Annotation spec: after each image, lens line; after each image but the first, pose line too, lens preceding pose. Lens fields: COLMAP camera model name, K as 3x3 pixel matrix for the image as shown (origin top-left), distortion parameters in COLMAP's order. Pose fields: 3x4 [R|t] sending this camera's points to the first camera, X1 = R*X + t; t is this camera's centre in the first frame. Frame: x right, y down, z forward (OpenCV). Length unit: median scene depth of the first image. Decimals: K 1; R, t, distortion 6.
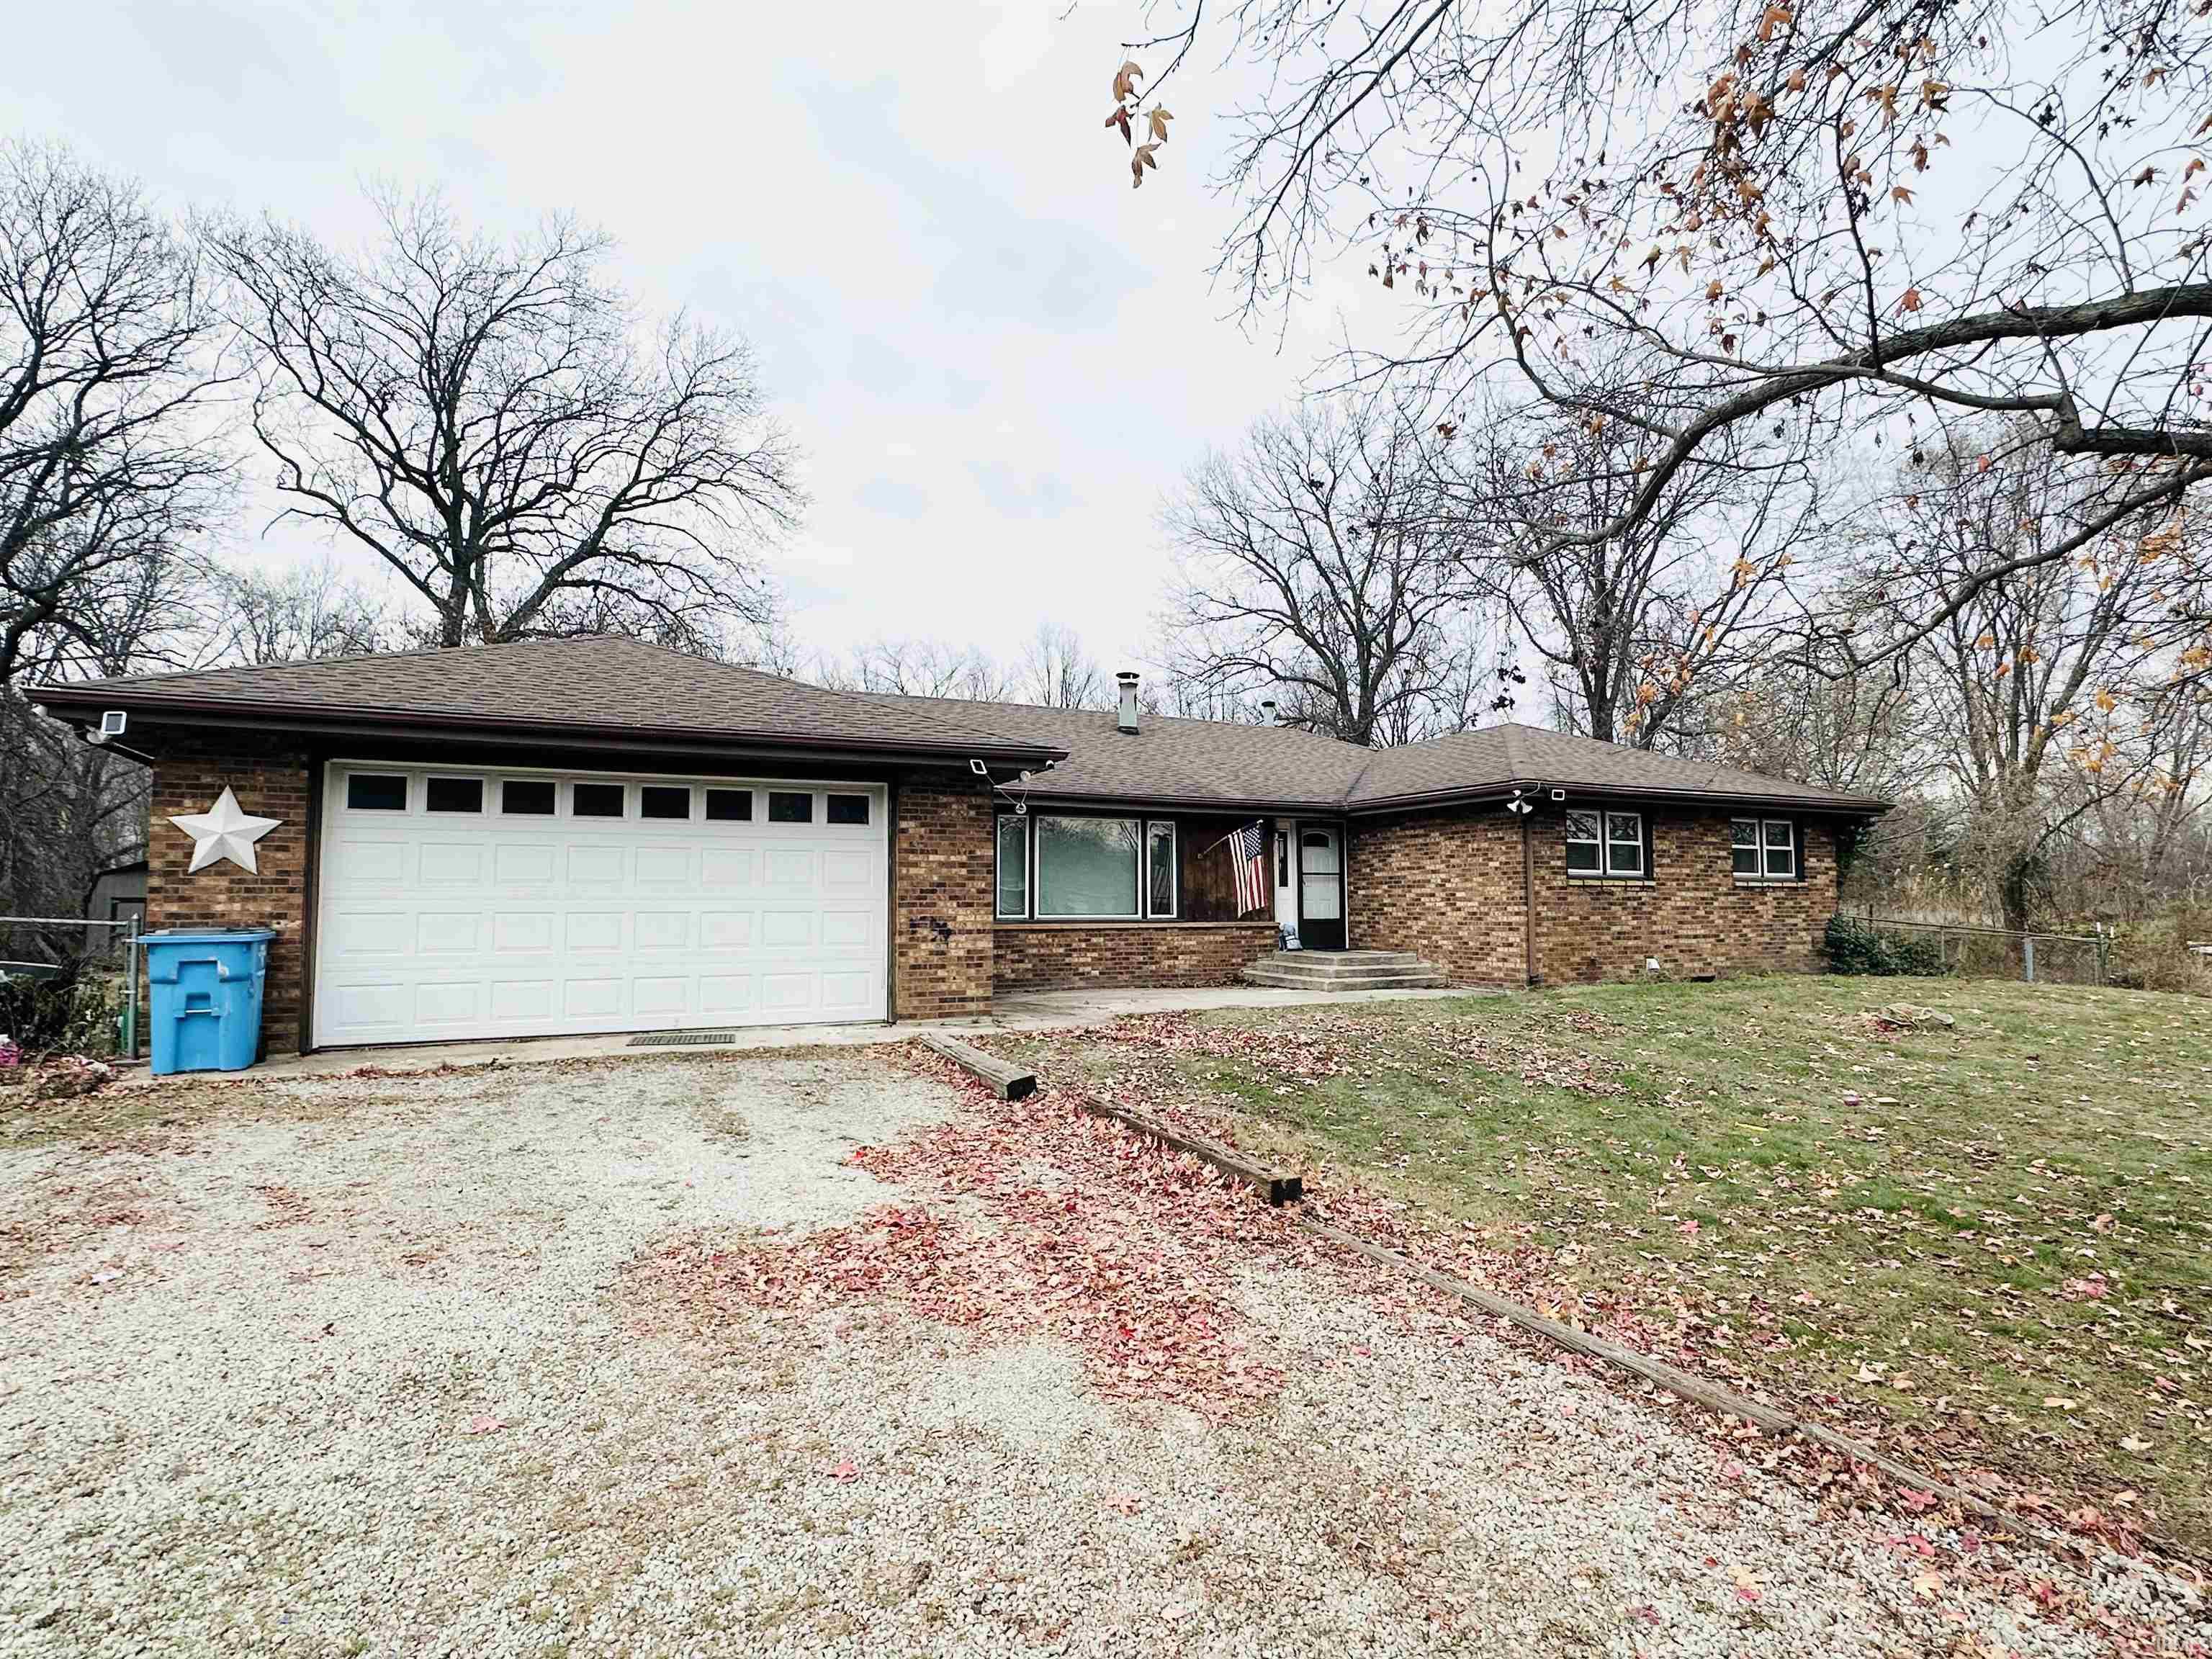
lens RADIAL K [[1151.8, 0, 1101.8], [0, 1151.8, 829.1], [0, 0, 1]] dist [0.004281, 0.001785]
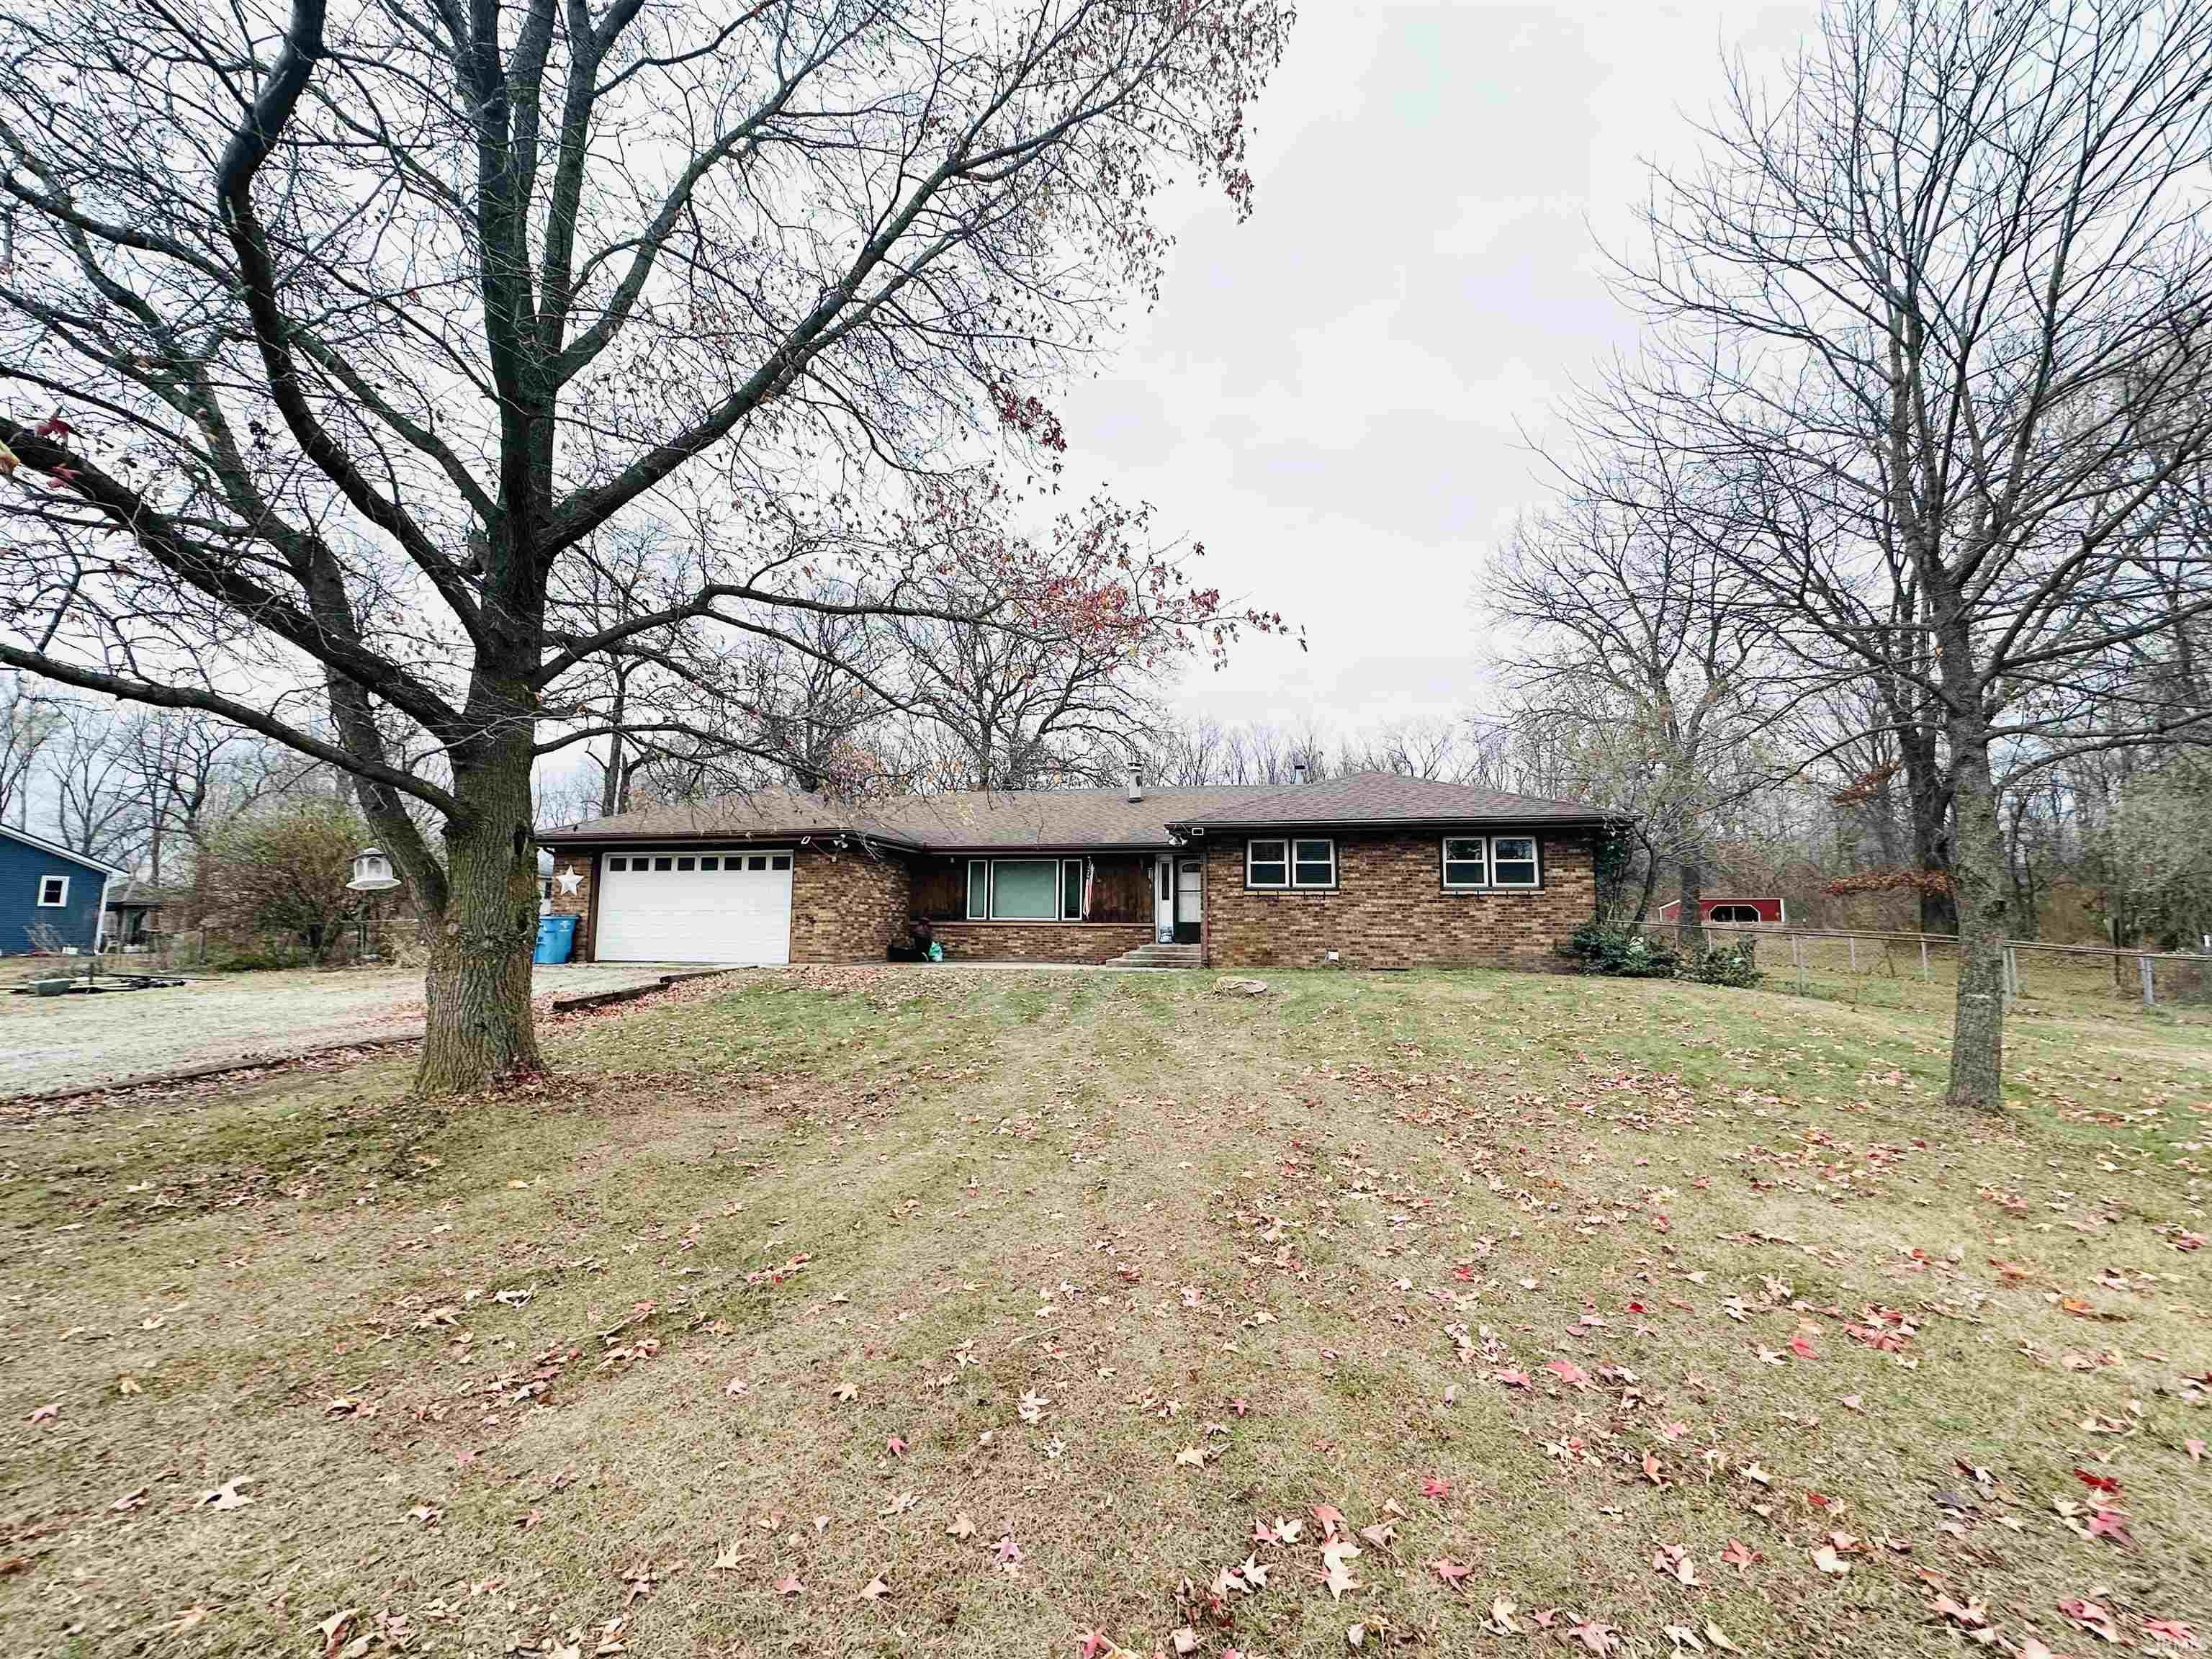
lens RADIAL K [[892.3, 0, 1107.0], [0, 892.3, 837.7], [0, 0, 1]] dist [-0.002322, 0.000265]
pose [[0.780872, -0.055299, -0.622239, 0.920346], [0.033429, 0.998346, -0.046772, 0.023909], [0.623796, 0.015723, 0.781429, 0.063523]]
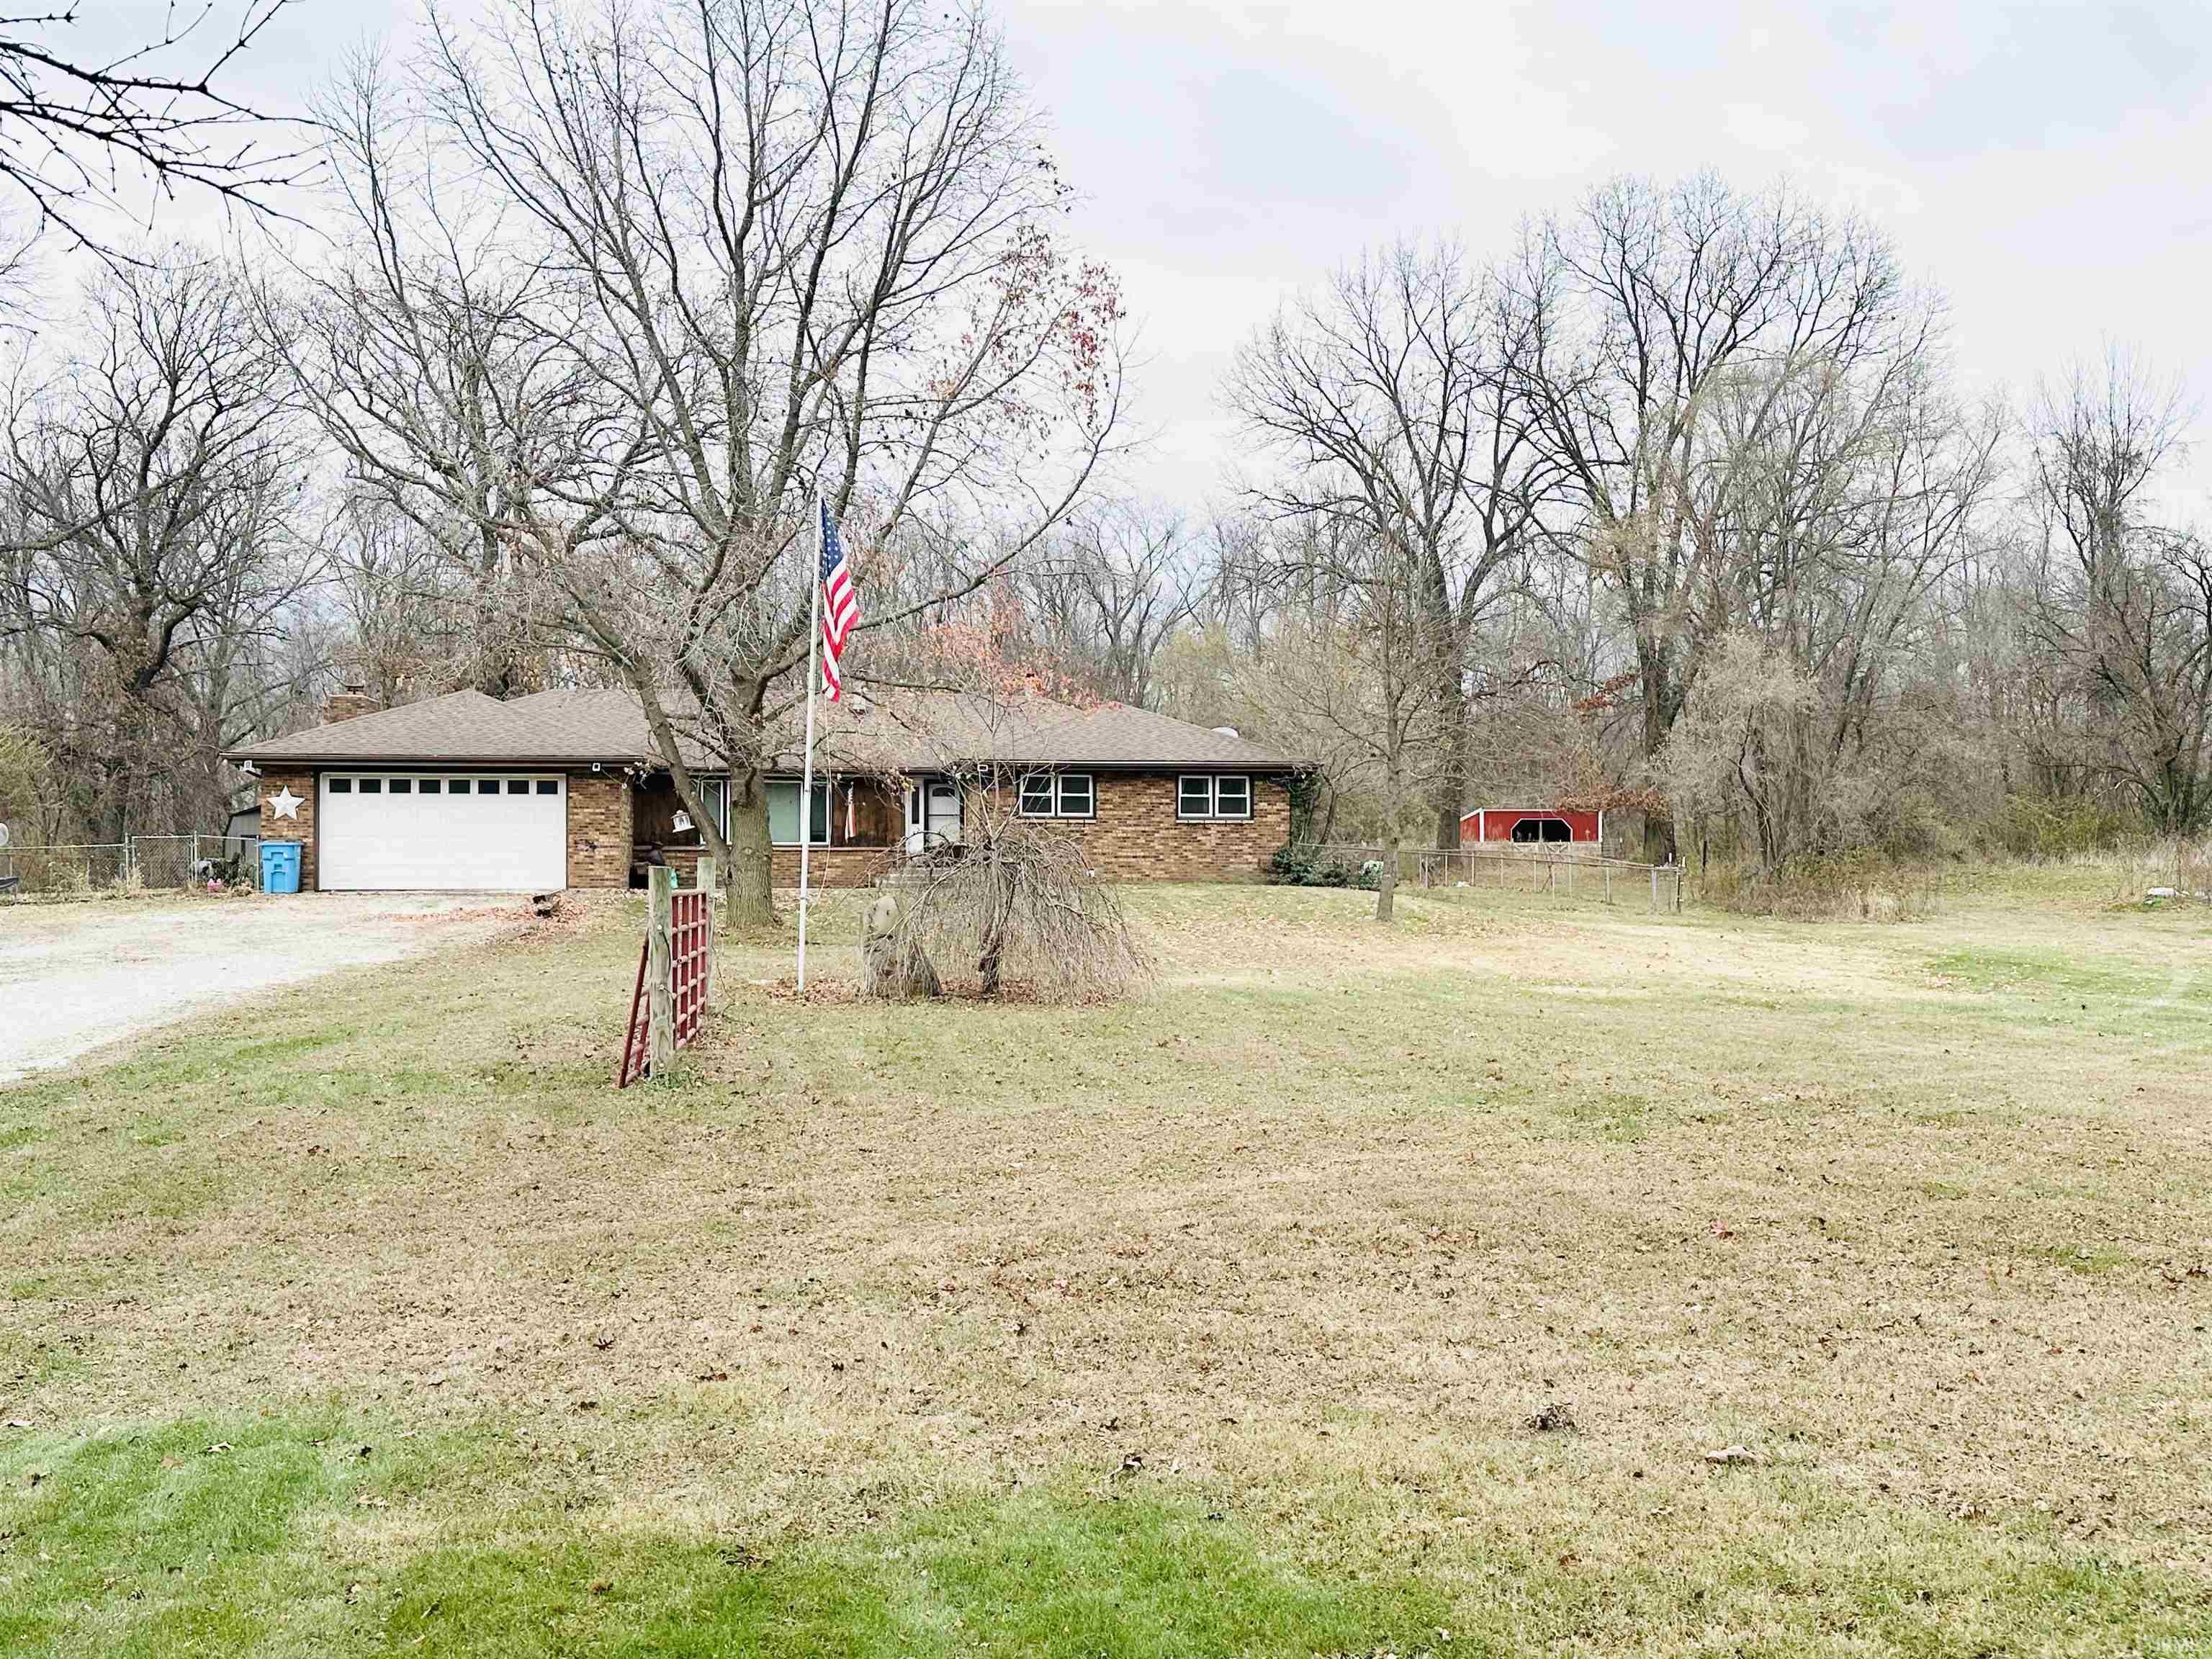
lens RADIAL K [[2046.0, 0, 1105.7], [0, 2046.0, 829.2], [0, 0, 1]] dist [0.096996, 0.000000]
pose [[0.953279, -0.001622, -0.302088, 1.338113], [0.017255, 0.998645, 0.049090, -0.076747], [0.301599, -0.052009, 0.952015, -1.605863]]
